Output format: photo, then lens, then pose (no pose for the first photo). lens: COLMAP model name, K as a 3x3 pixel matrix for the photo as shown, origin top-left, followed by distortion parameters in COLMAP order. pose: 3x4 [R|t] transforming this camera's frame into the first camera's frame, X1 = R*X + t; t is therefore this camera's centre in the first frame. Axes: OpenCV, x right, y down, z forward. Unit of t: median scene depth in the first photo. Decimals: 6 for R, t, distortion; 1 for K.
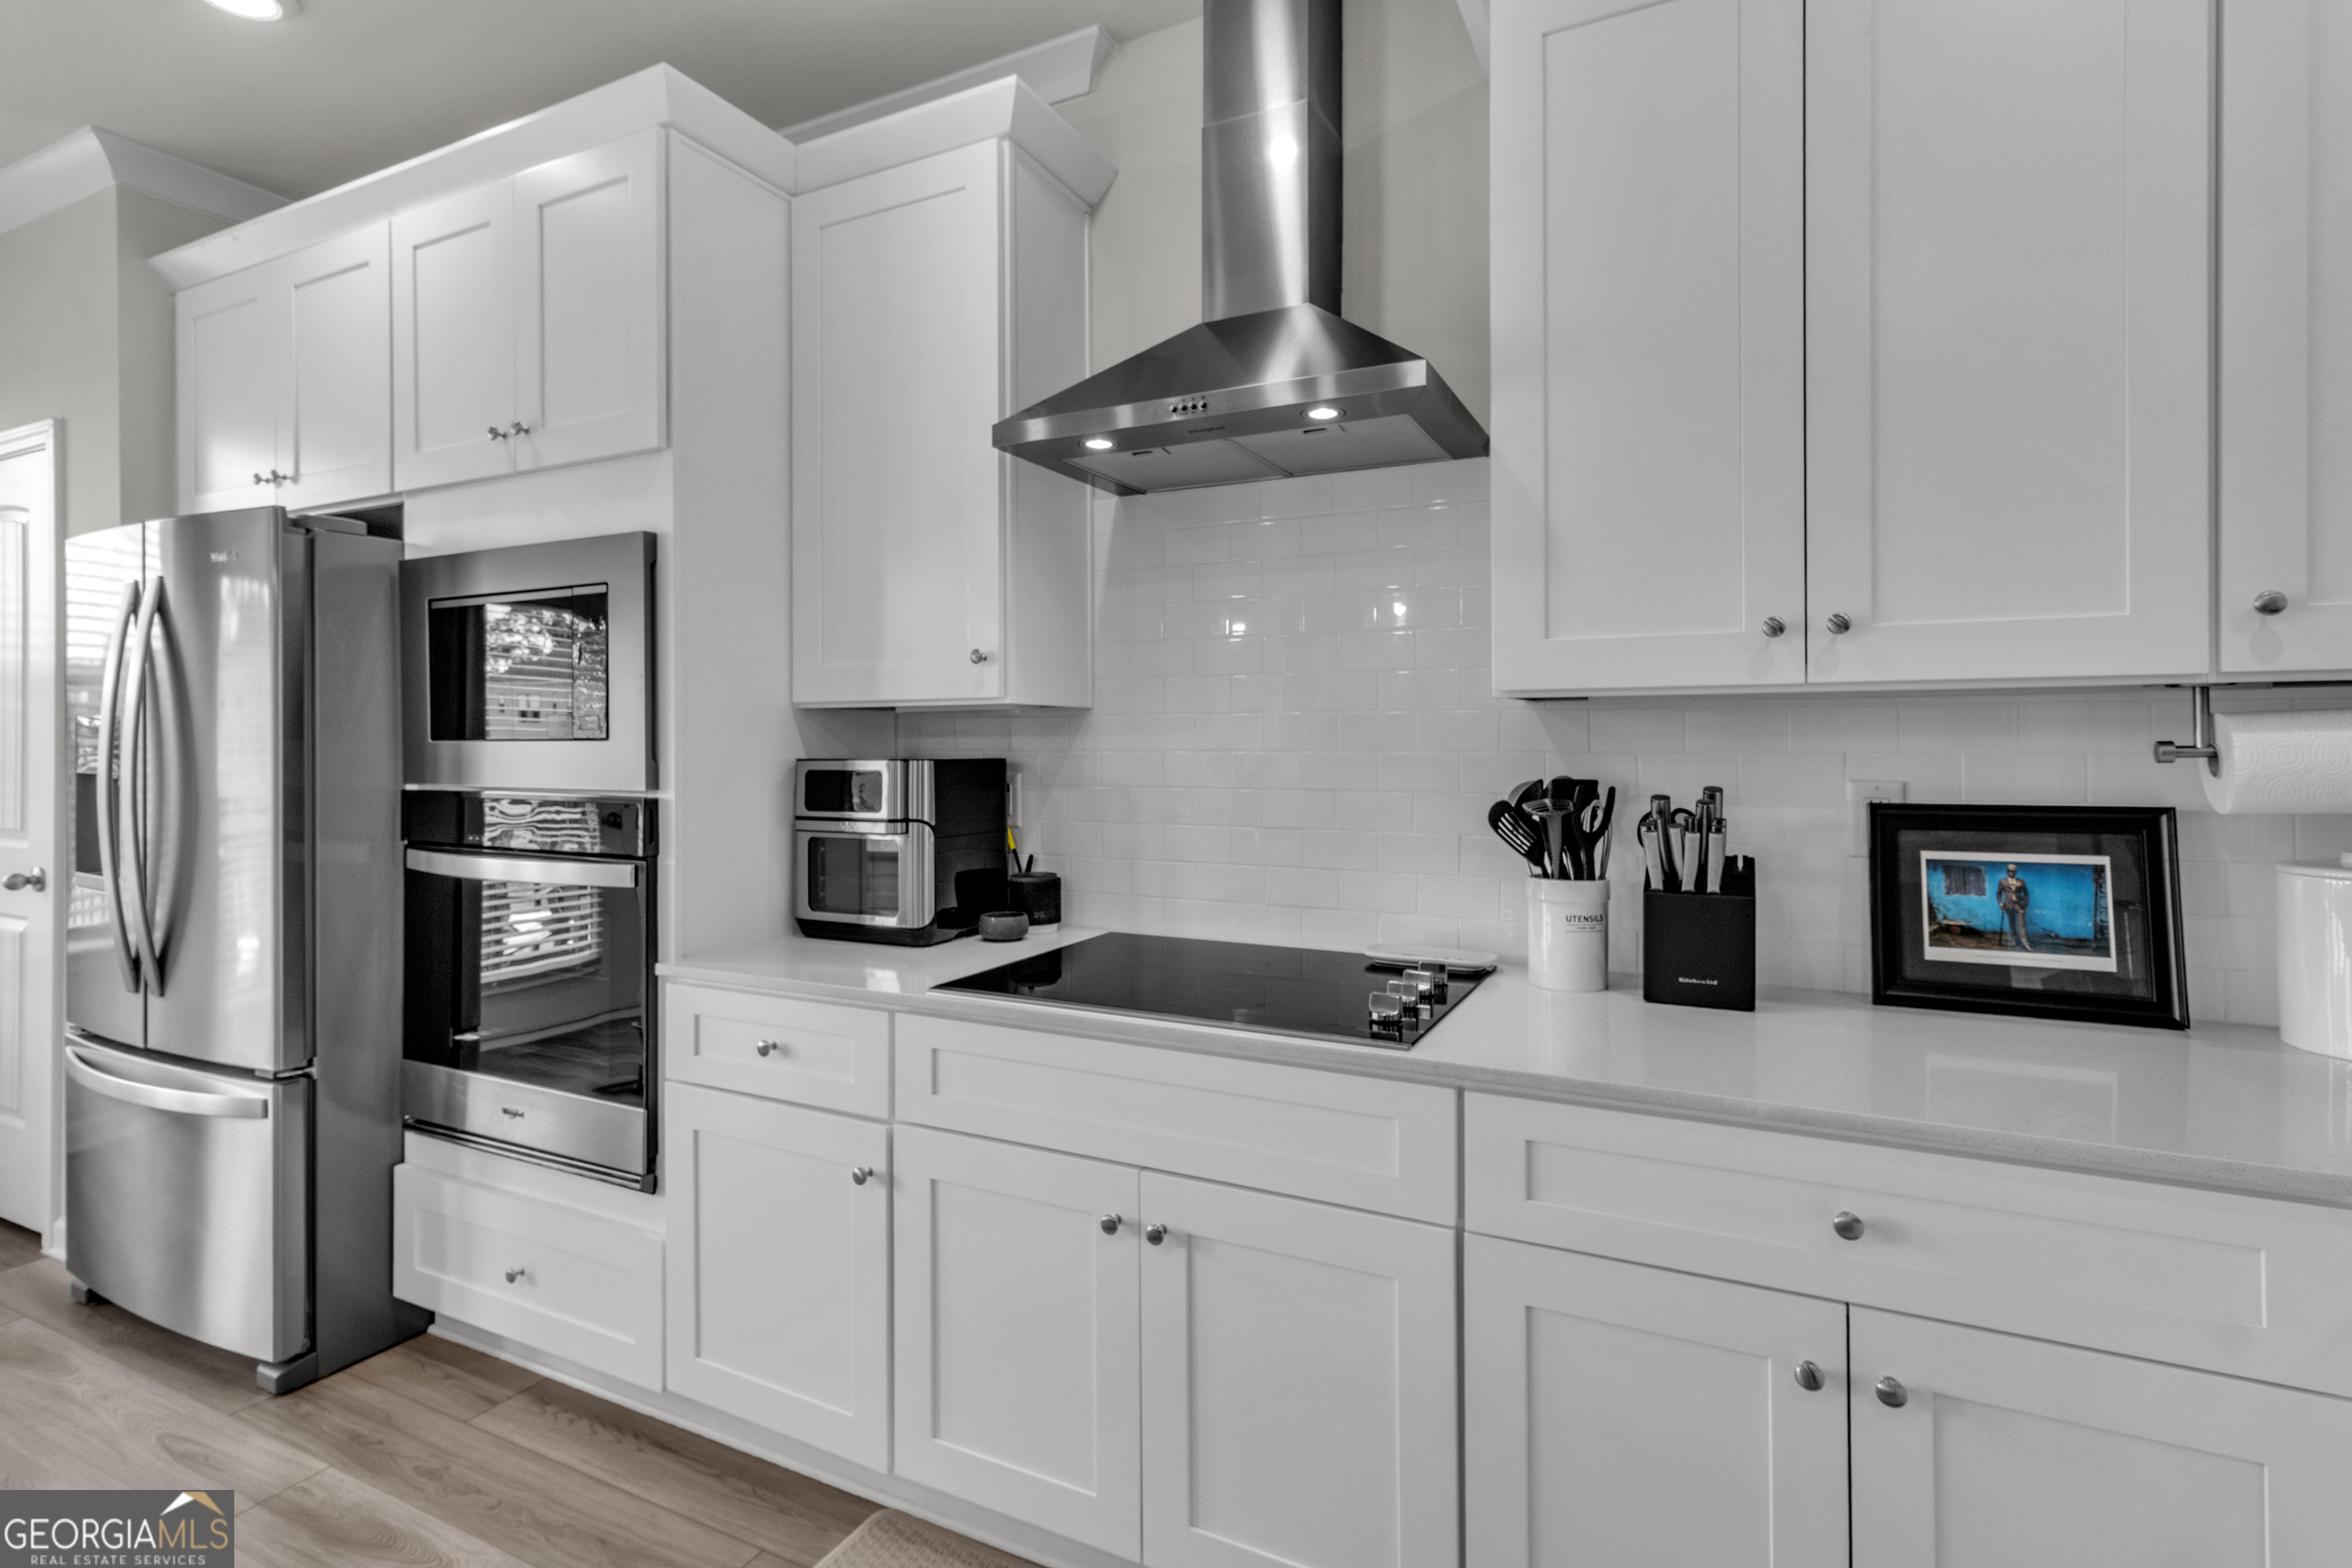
lens RADIAL K [[1114.2, 0, 1185.1], [0, 1114.2, 739.2], [0, 0, 1]] dist [0.001020, -0.000290]
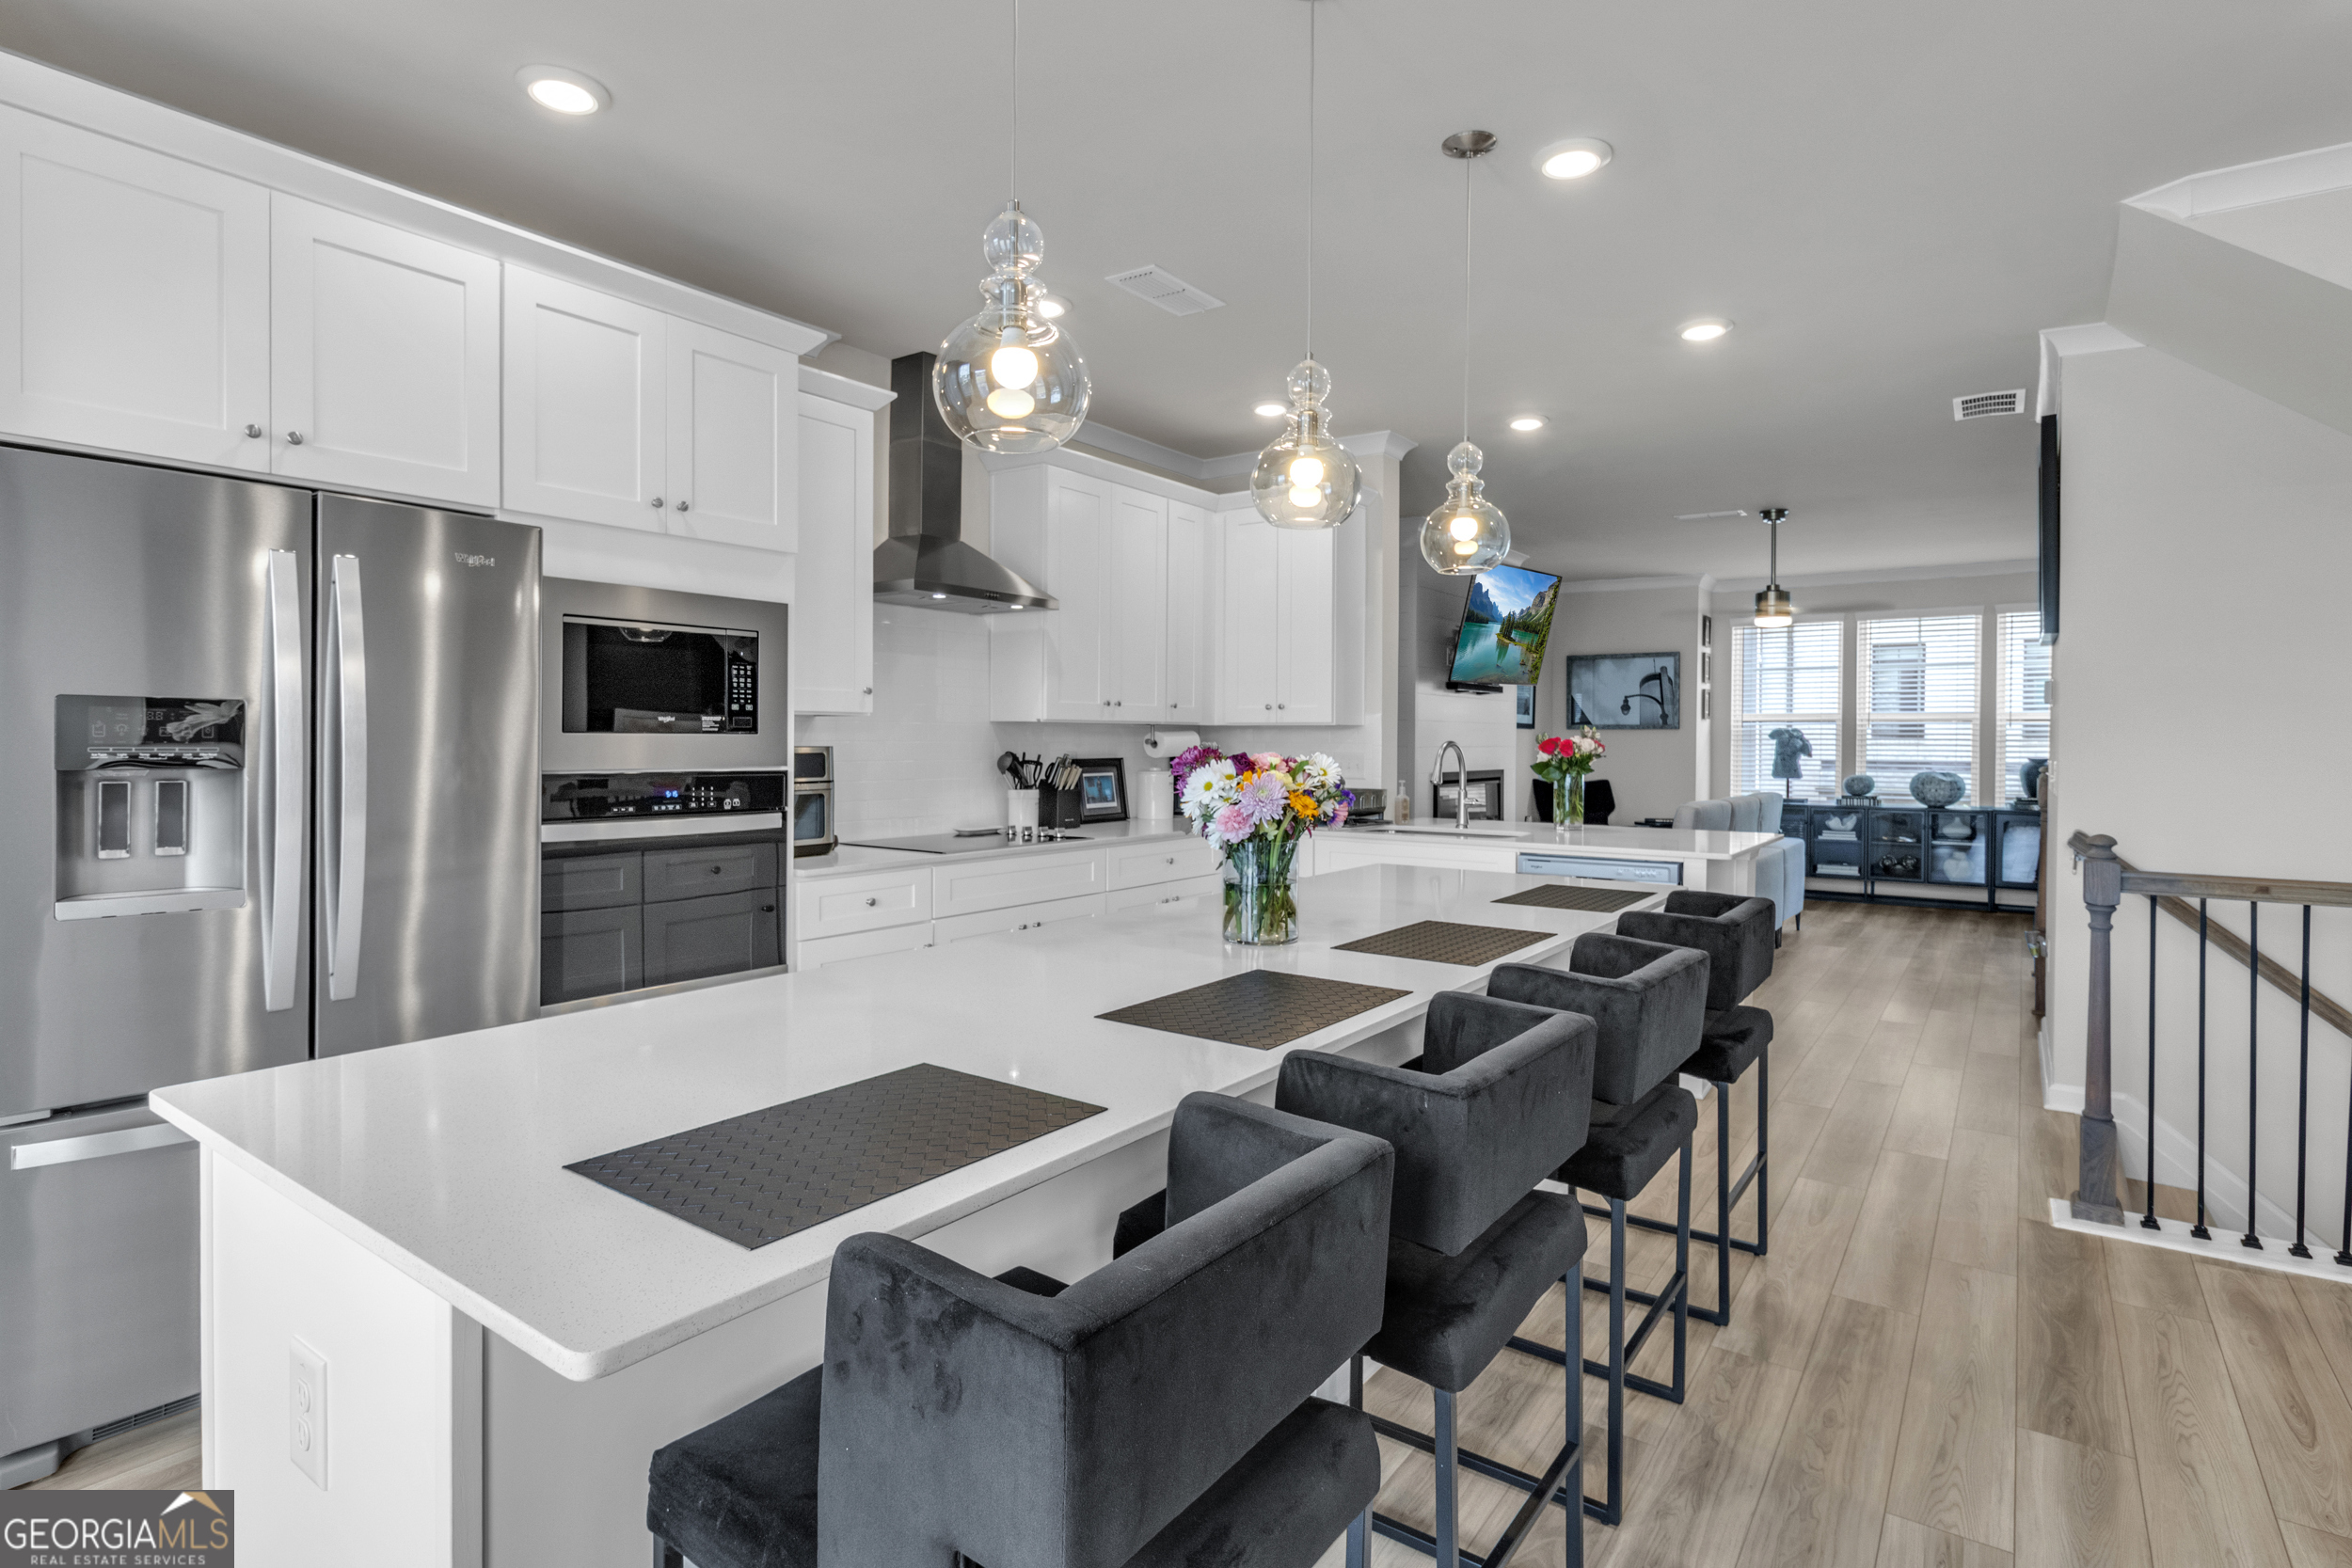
lens RADIAL K [[1211.2, 0, 1173.5], [0, 1211.2, 737.8], [0, 0, 1]] dist [0.001154, 0.000407]
pose [[0.169191, 0.002638, 0.985580, -2.194489], [-0.011159, 0.999937, -0.000761, 0.000422], [-0.985520, -0.010869, 0.169210, 0.164559]]
